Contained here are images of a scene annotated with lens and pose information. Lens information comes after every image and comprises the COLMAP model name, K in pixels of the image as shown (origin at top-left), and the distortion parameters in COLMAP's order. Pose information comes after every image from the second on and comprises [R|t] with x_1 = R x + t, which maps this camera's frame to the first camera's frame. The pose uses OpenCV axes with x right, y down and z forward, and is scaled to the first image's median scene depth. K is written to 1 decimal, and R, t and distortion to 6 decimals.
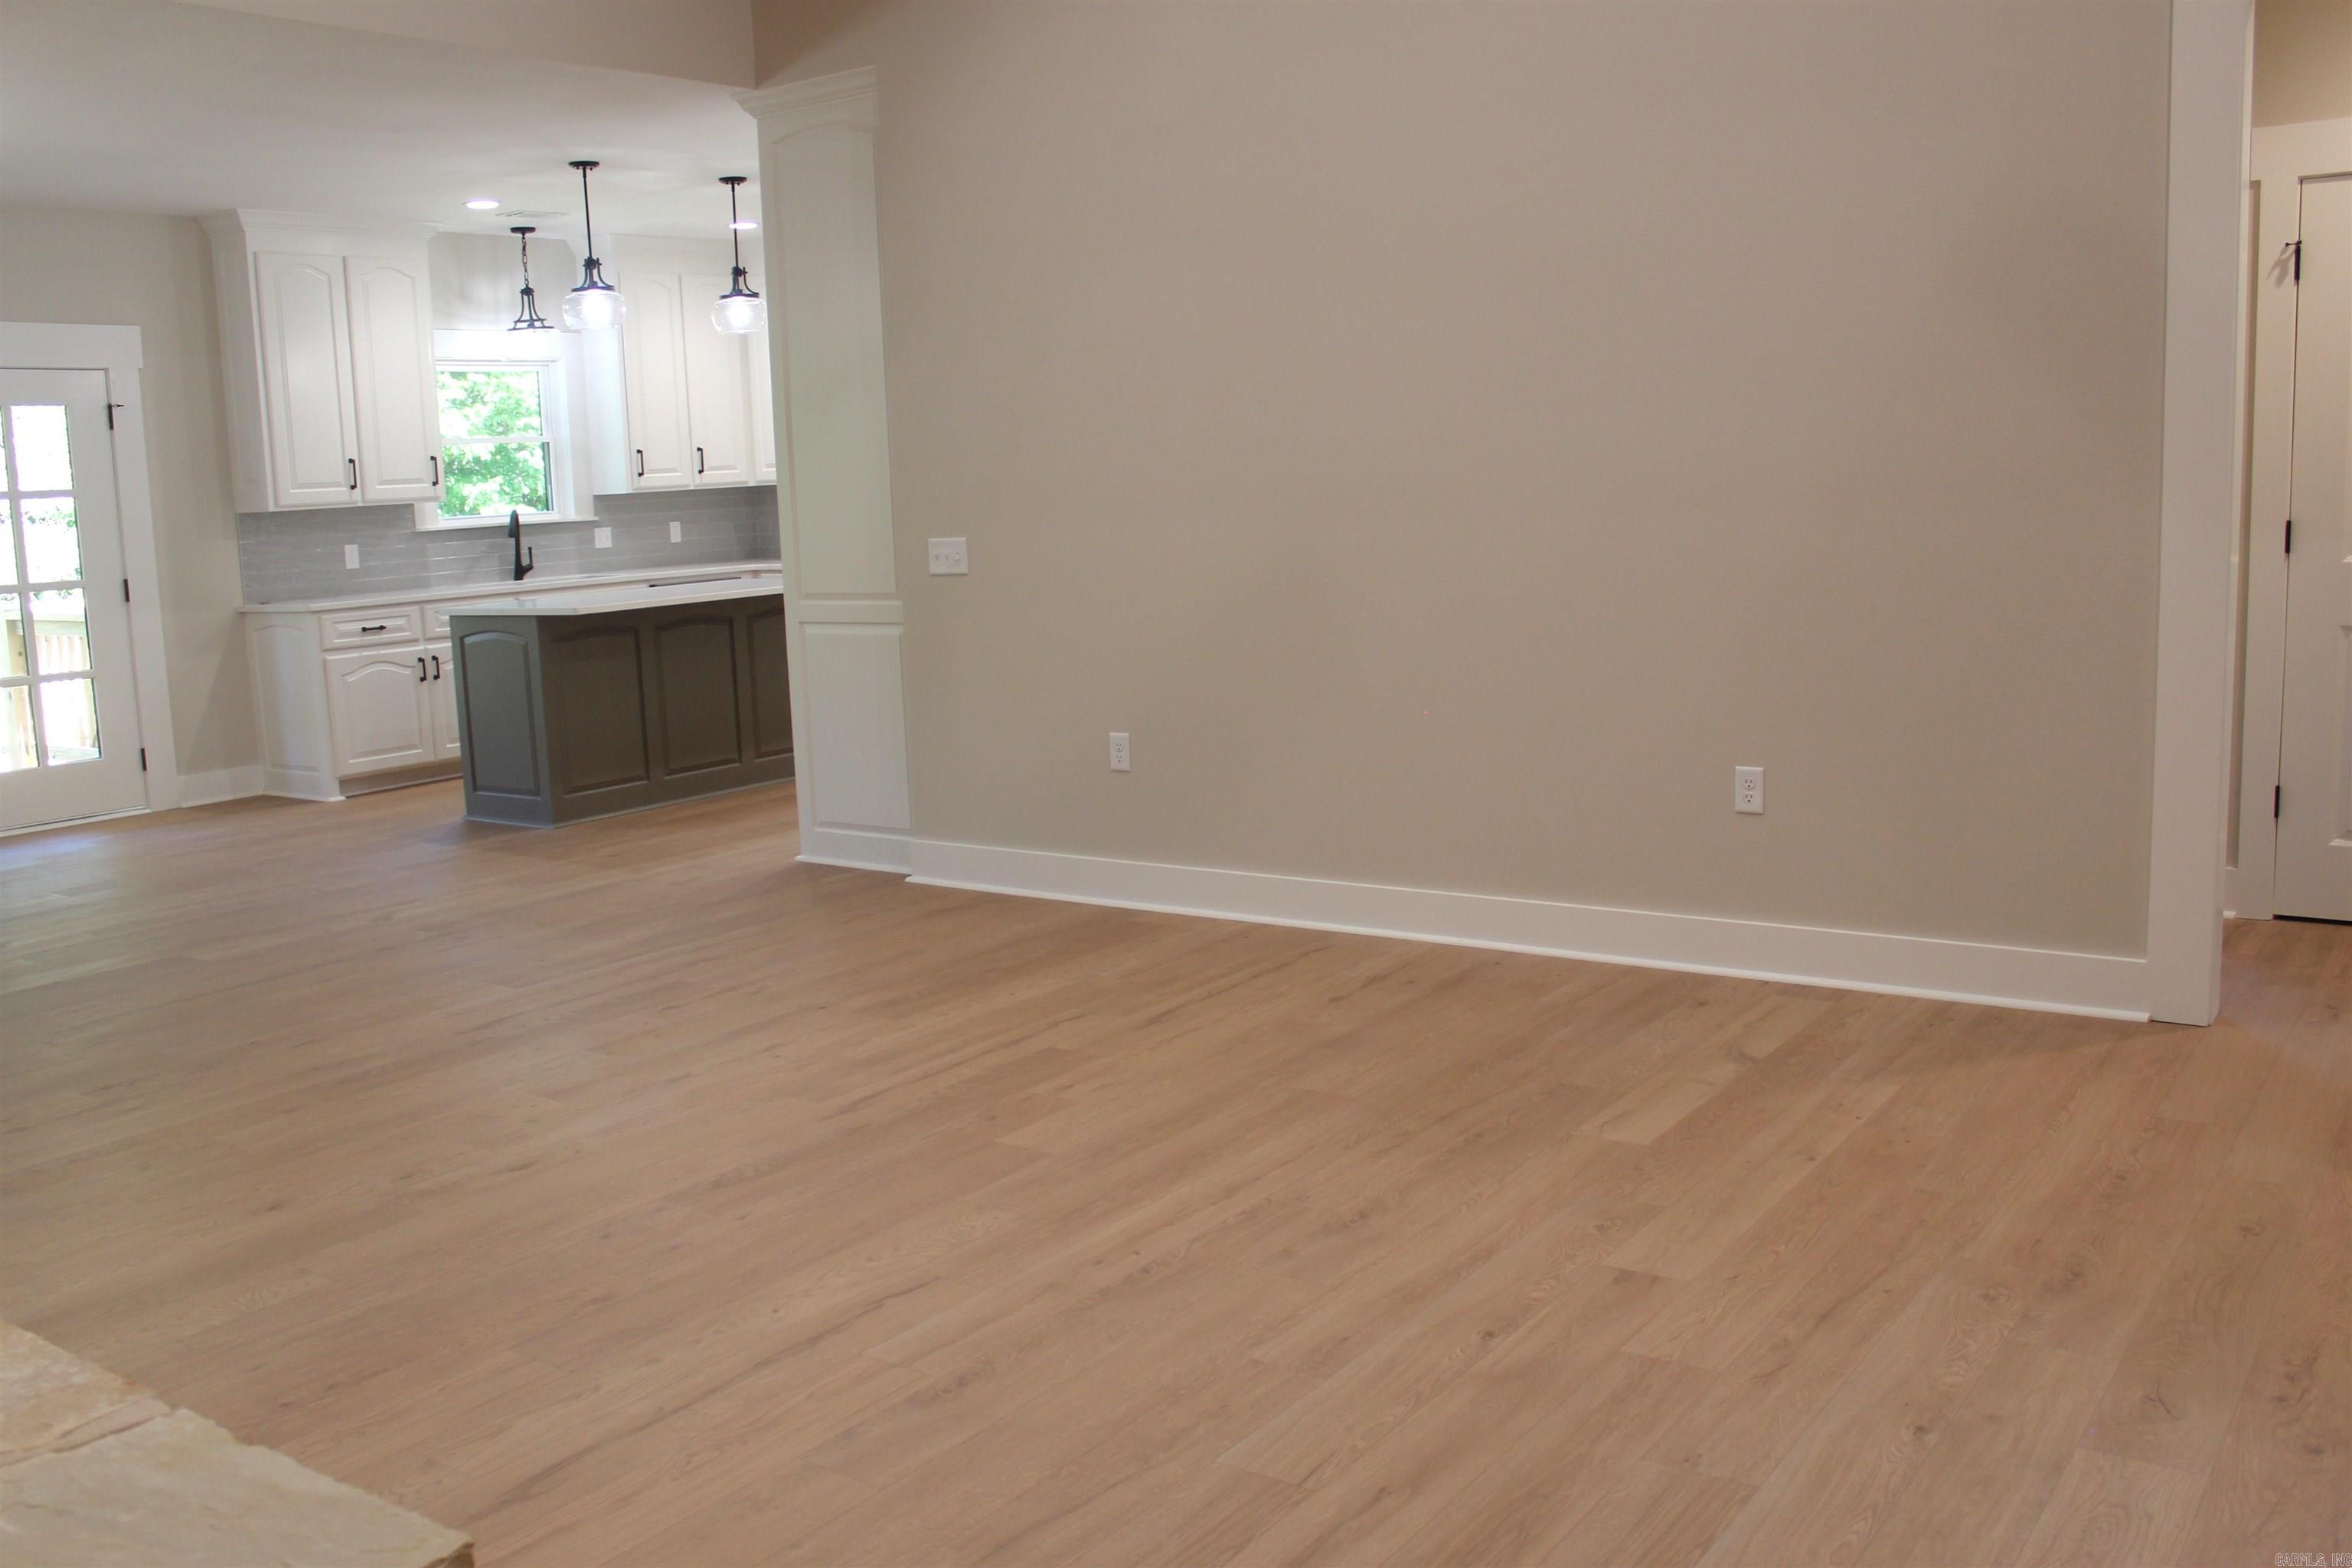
lens RADIAL K [[1977.1, 0, 1203.1], [0, 1977.1, 780.6], [0, 0, 1]] dist [-0.160329, 0.134915]
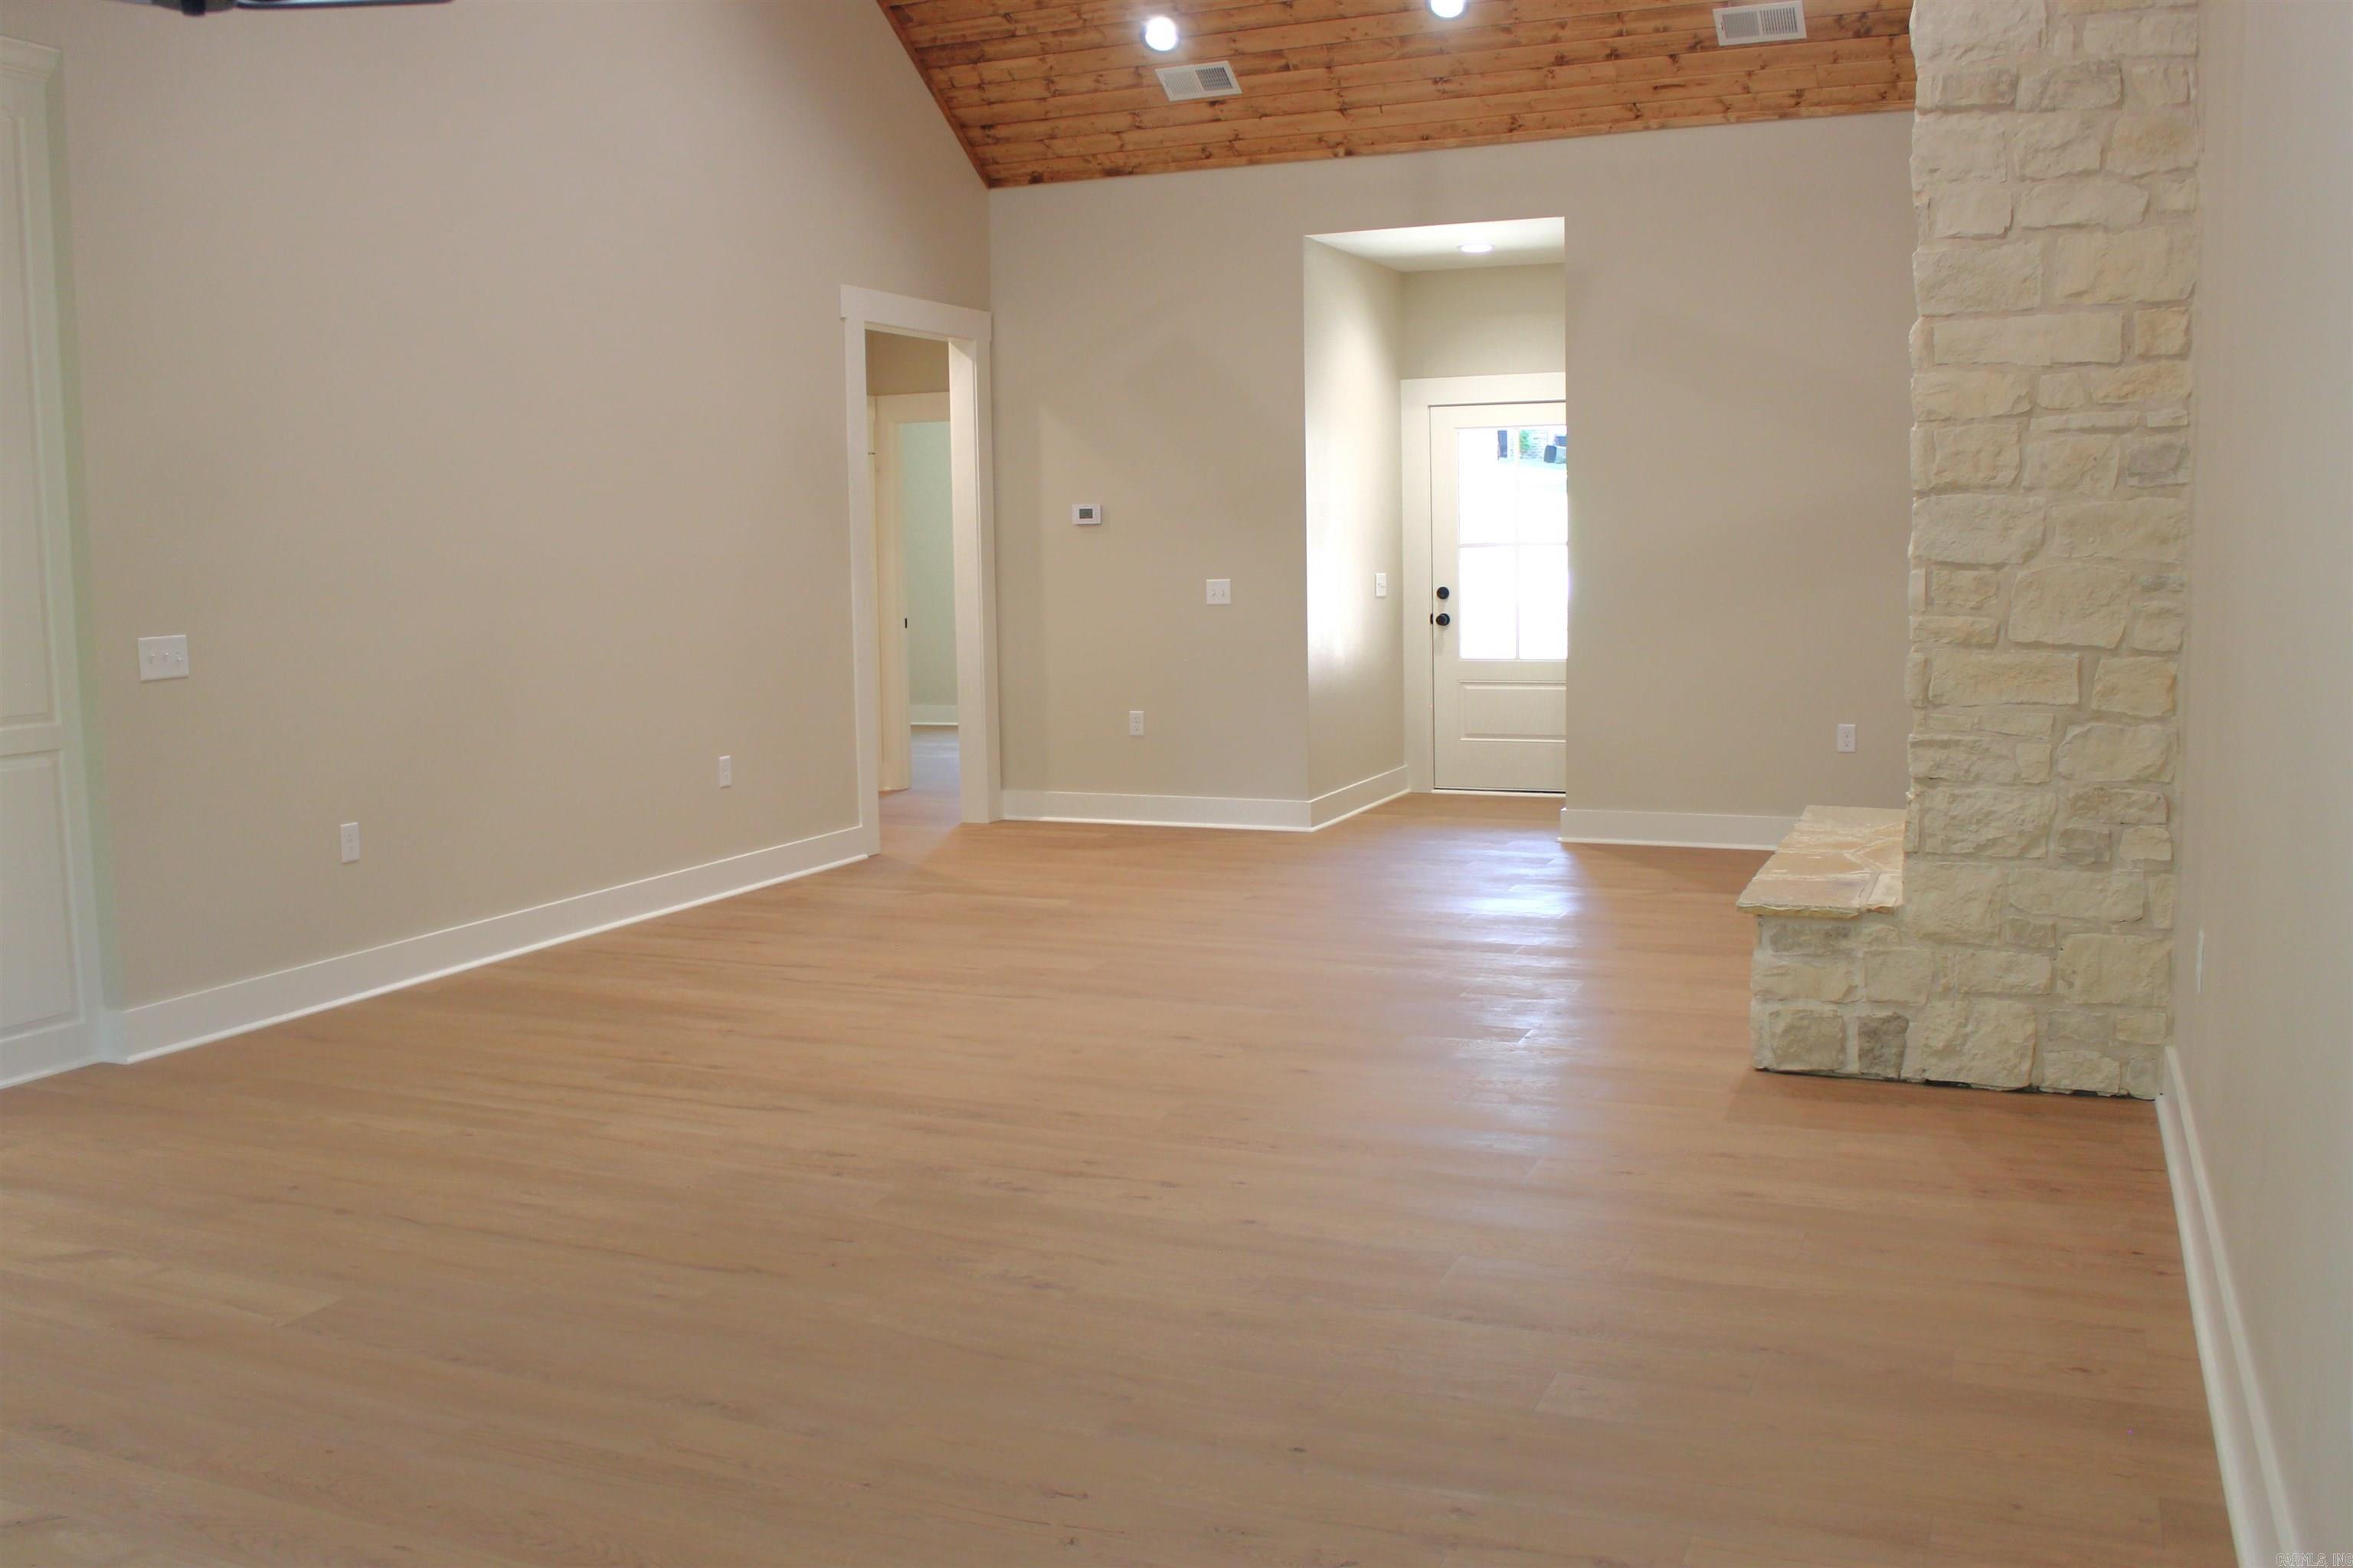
lens RADIAL K [[1978.0, 0, 1203.6], [0, 1978.0, 780.6], [0, 0, 1]] dist [-0.160329, 0.134915]
pose [[-0.214369, -0.069476, 0.974279, -0.958413], [0.179996, 0.977574, 0.109315, -0.065381], [-0.960025, 0.198800, -0.197056, 0.682519]]
